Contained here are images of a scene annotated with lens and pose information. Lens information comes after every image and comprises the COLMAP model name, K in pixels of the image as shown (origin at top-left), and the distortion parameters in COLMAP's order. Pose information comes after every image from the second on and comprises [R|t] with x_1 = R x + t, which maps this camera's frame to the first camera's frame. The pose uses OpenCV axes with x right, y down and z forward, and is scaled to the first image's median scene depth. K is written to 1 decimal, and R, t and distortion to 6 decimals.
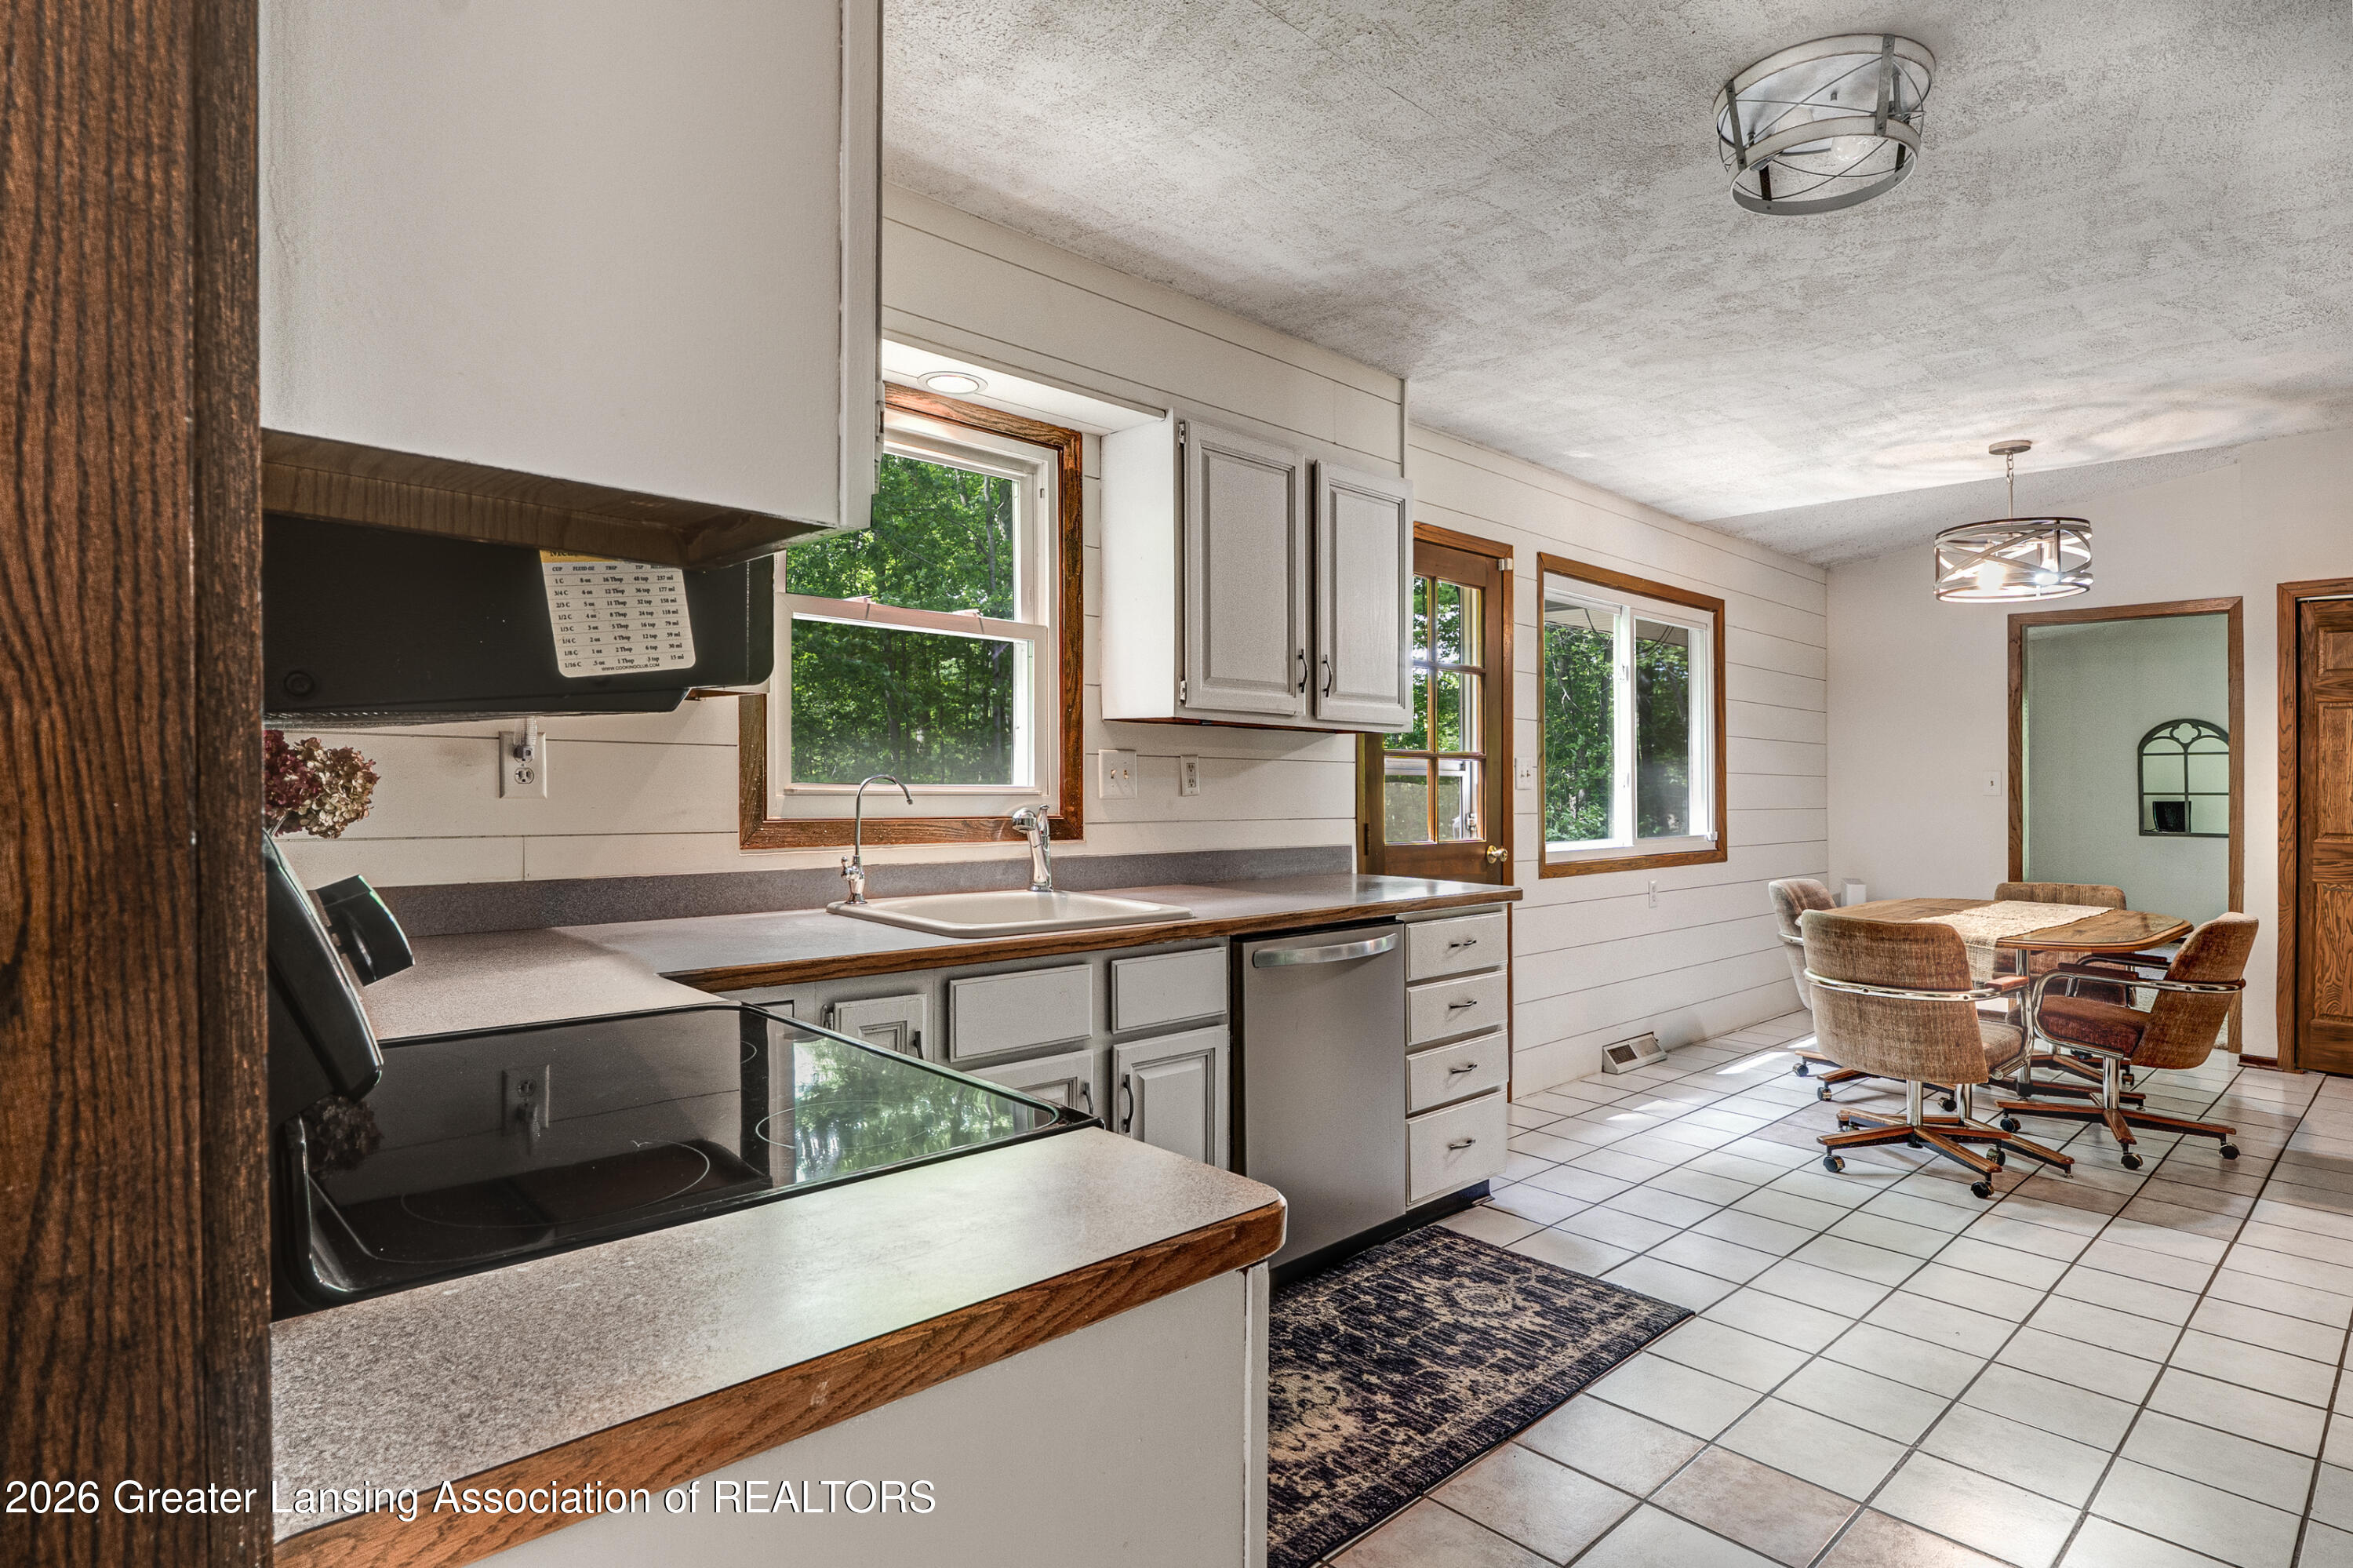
lens RADIAL K [[1257.0, 0, 1183.2], [0, 1257.0, 757.8], [0, 0, 1]] dist [-0.001272, -0.000822]
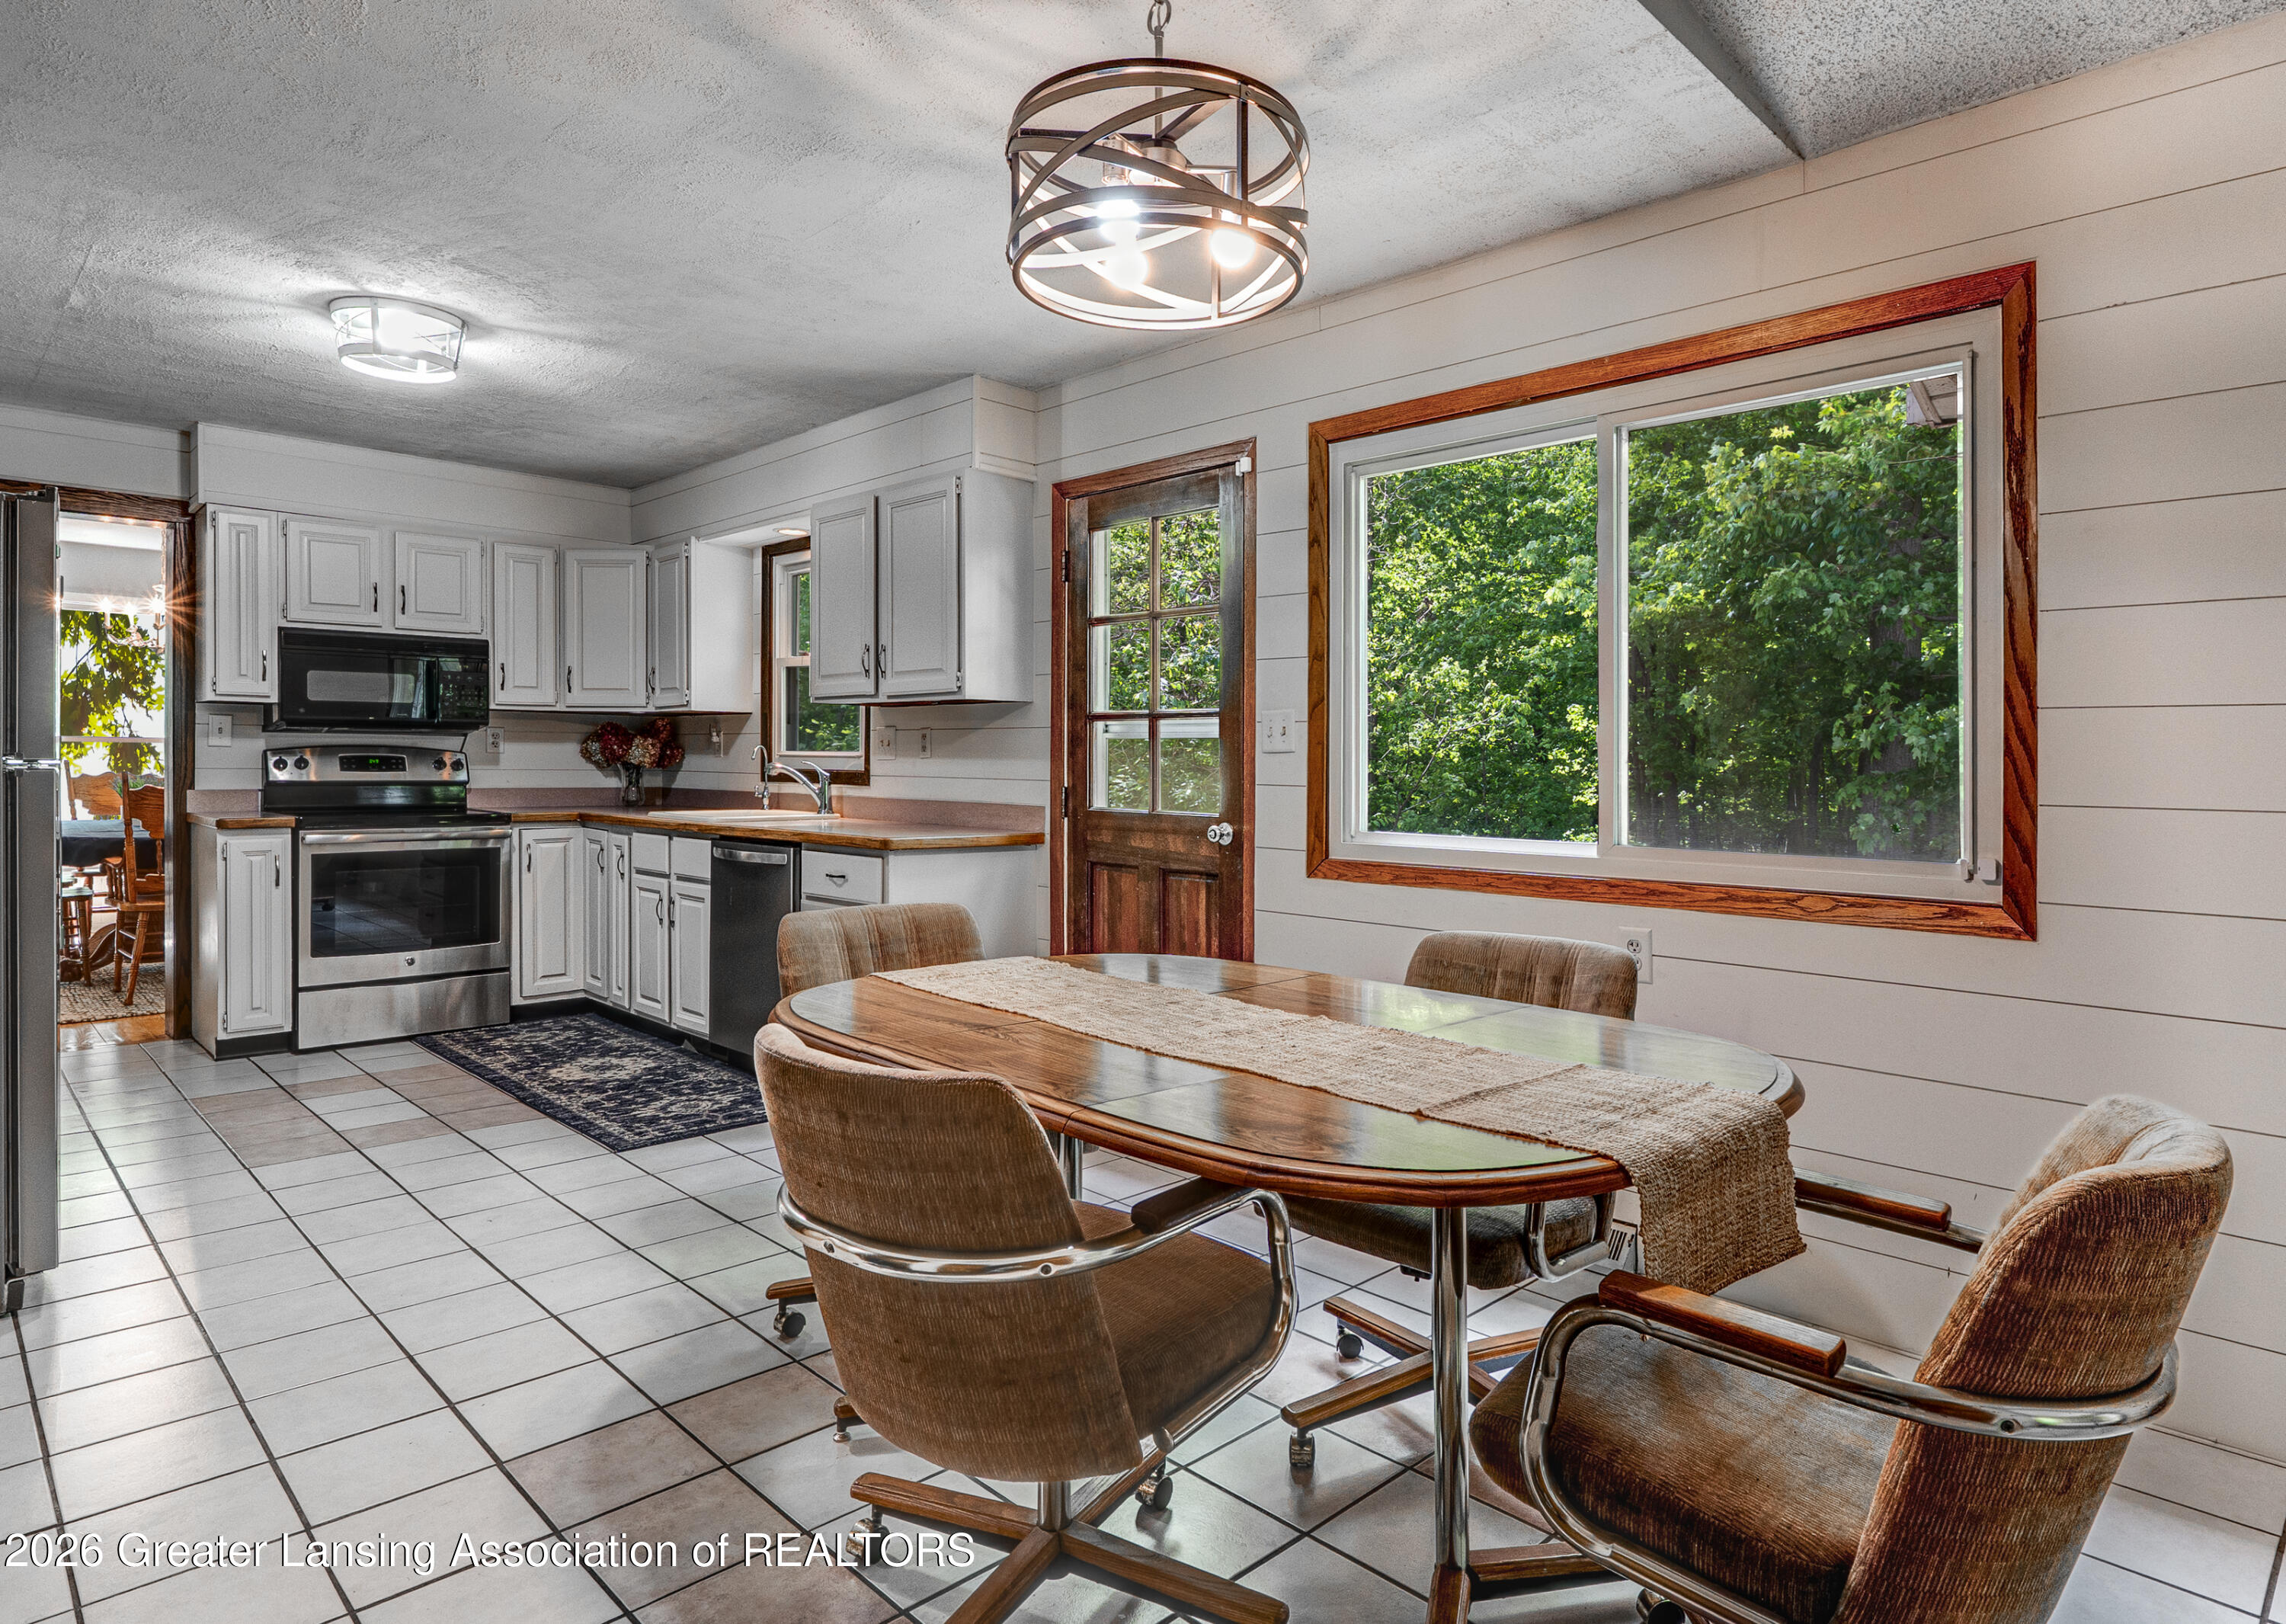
lens RADIAL K [[1278.1, 0, 1204.4], [0, 1278.1, 769.8], [0, 0, 1]] dist [-0.001297, -0.000267]
pose [[0.032506, -0.013555, -0.999380, 1.042931], [0.000401, 0.999908, -0.013549, 0.045809], [0.999471, 0.000039, 0.032509, 0.939890]]
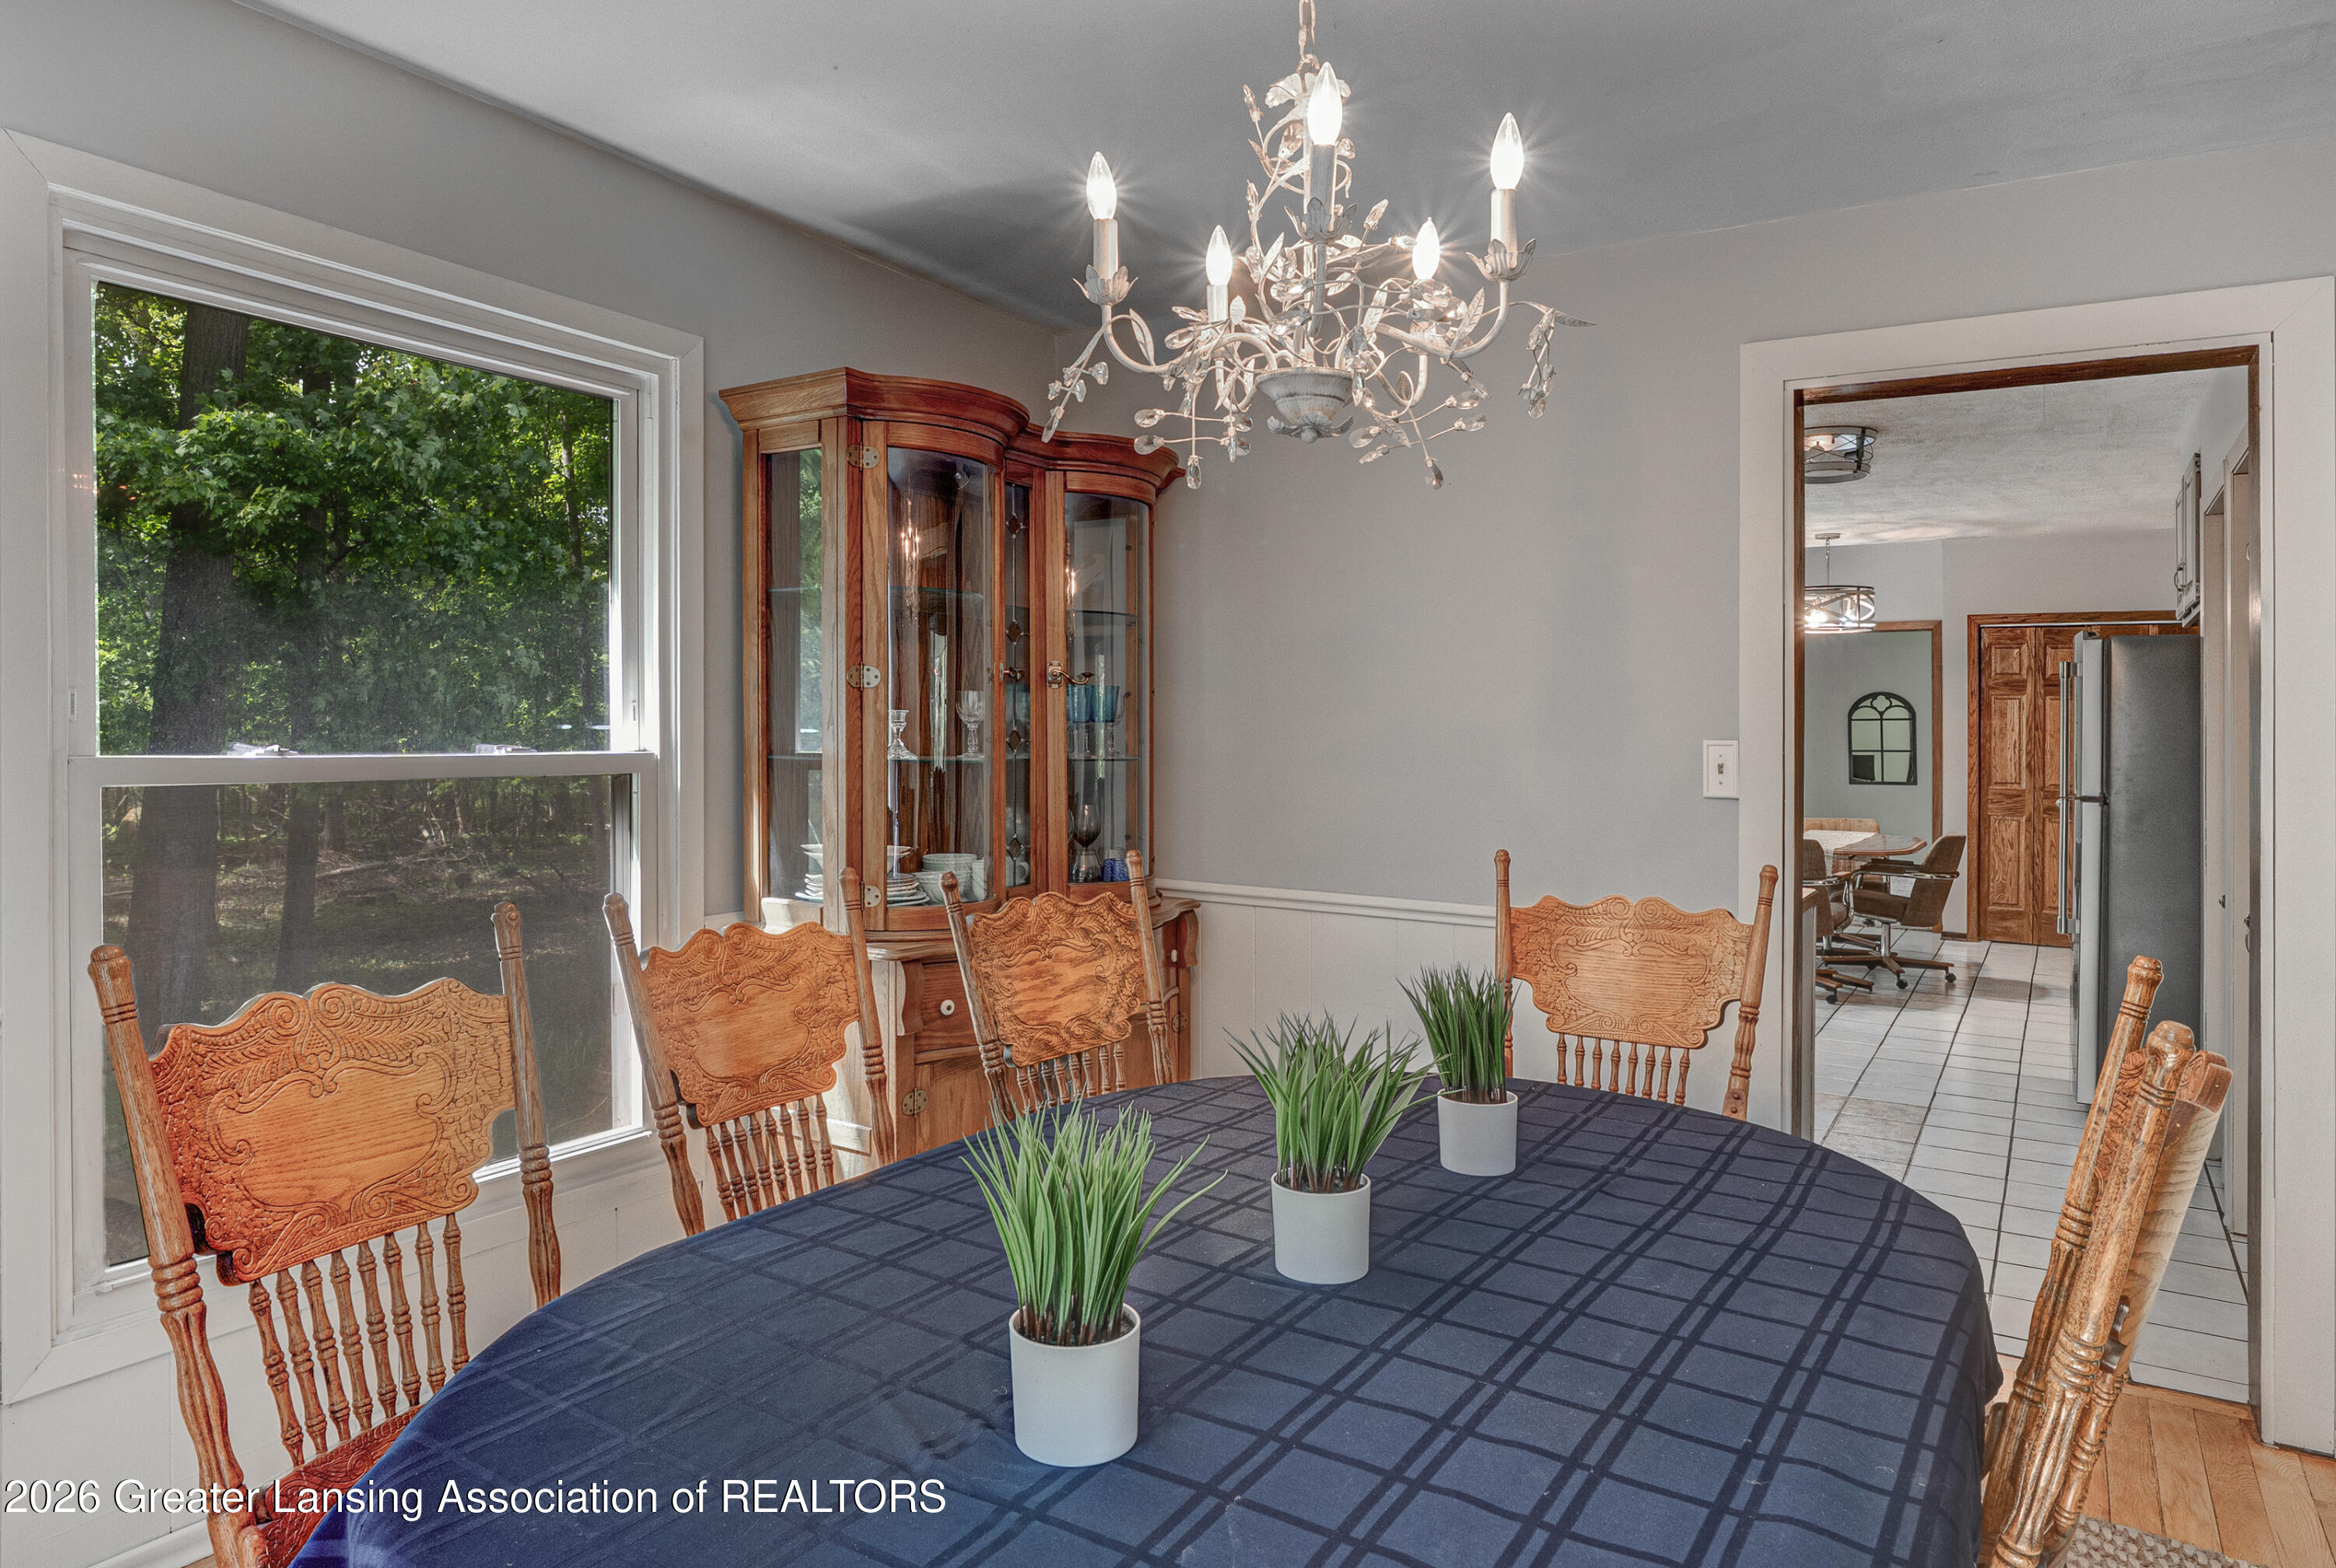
lens RADIAL K [[1339.9, 0, 1165.0], [0, 1339.9, 732.7], [0, 0, 1]] dist [0.002059, 0.000325]
pose [[0.979689, -0.008876, 0.200329, -0.434379], [0.006730, 0.999912, 0.011394, -0.027434], [-0.200412, -0.009814, 0.979662, -0.420909]]
